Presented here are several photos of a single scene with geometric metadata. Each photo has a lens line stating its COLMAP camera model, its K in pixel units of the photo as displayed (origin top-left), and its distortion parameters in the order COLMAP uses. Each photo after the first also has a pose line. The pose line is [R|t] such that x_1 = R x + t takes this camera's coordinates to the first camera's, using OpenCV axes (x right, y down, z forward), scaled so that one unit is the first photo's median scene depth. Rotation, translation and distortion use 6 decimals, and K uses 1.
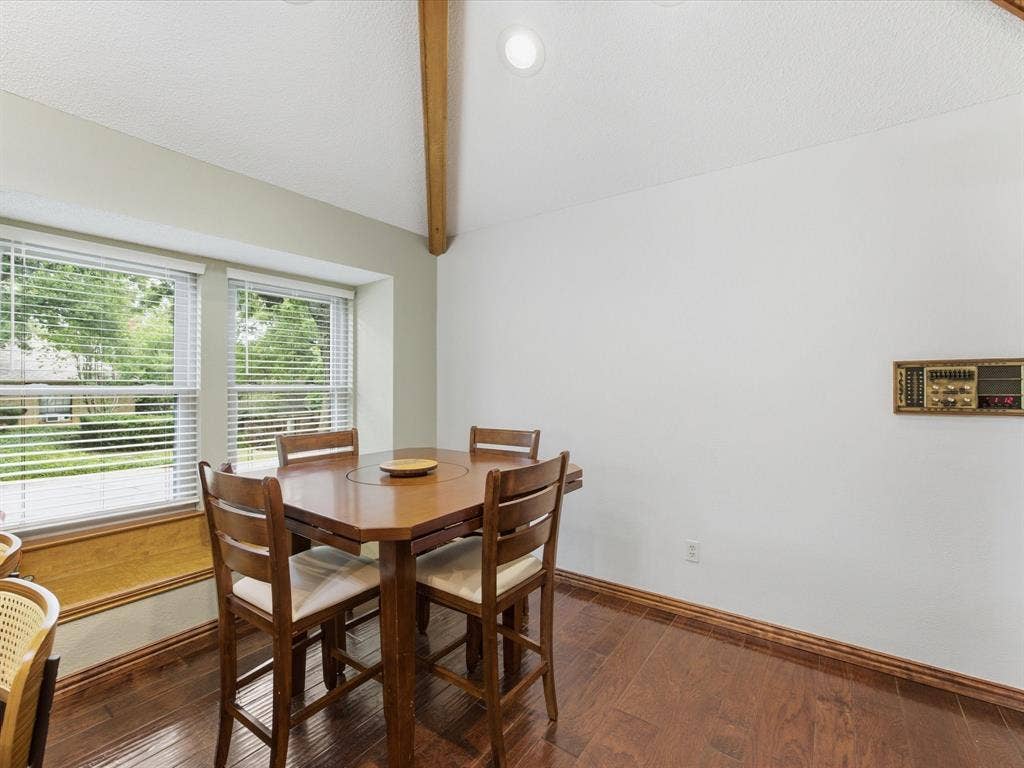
lens RADIAL K [[456.0, 0, 515.0], [0, 456.0, 378.6], [0, 0, 1]] dist [-0.012573, 0.005111]
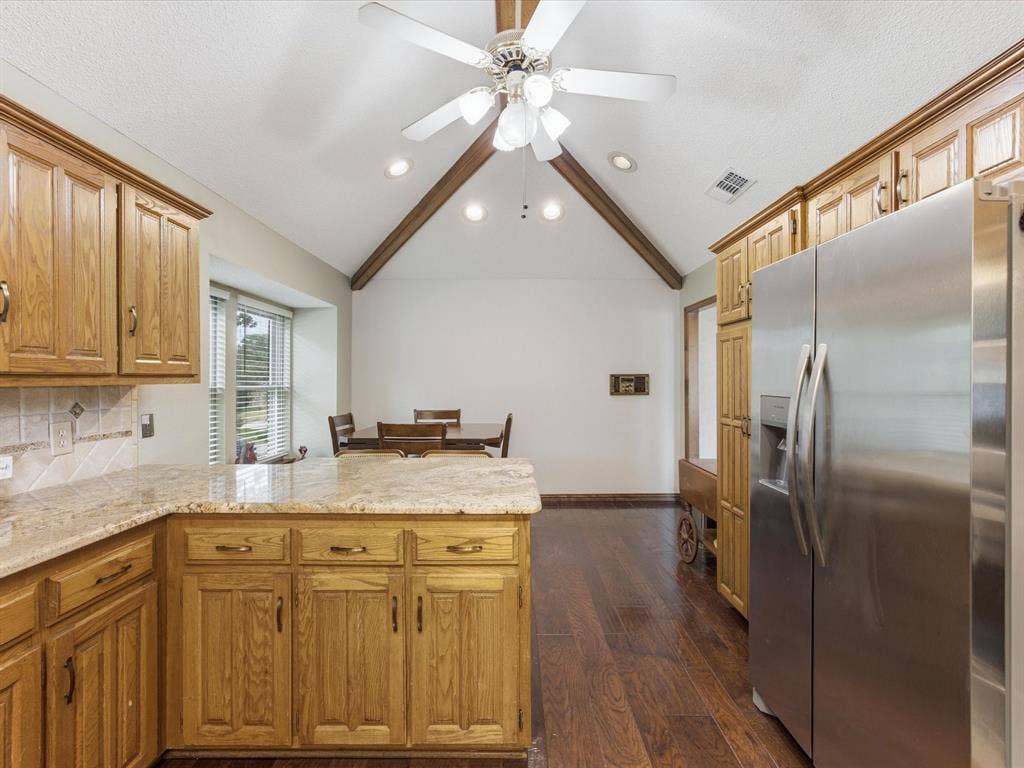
lens RADIAL K [[456.0, 0, 518.1], [0, 456.0, 379.9], [0, 0, 1]] dist [-0.012573, 0.005111]
pose [[0.817554, 0.006730, 0.575813, -0.621500], [-0.004014, 0.999974, -0.005989, 0.006214], [-0.575839, 0.002585, 0.817559, -0.459069]]
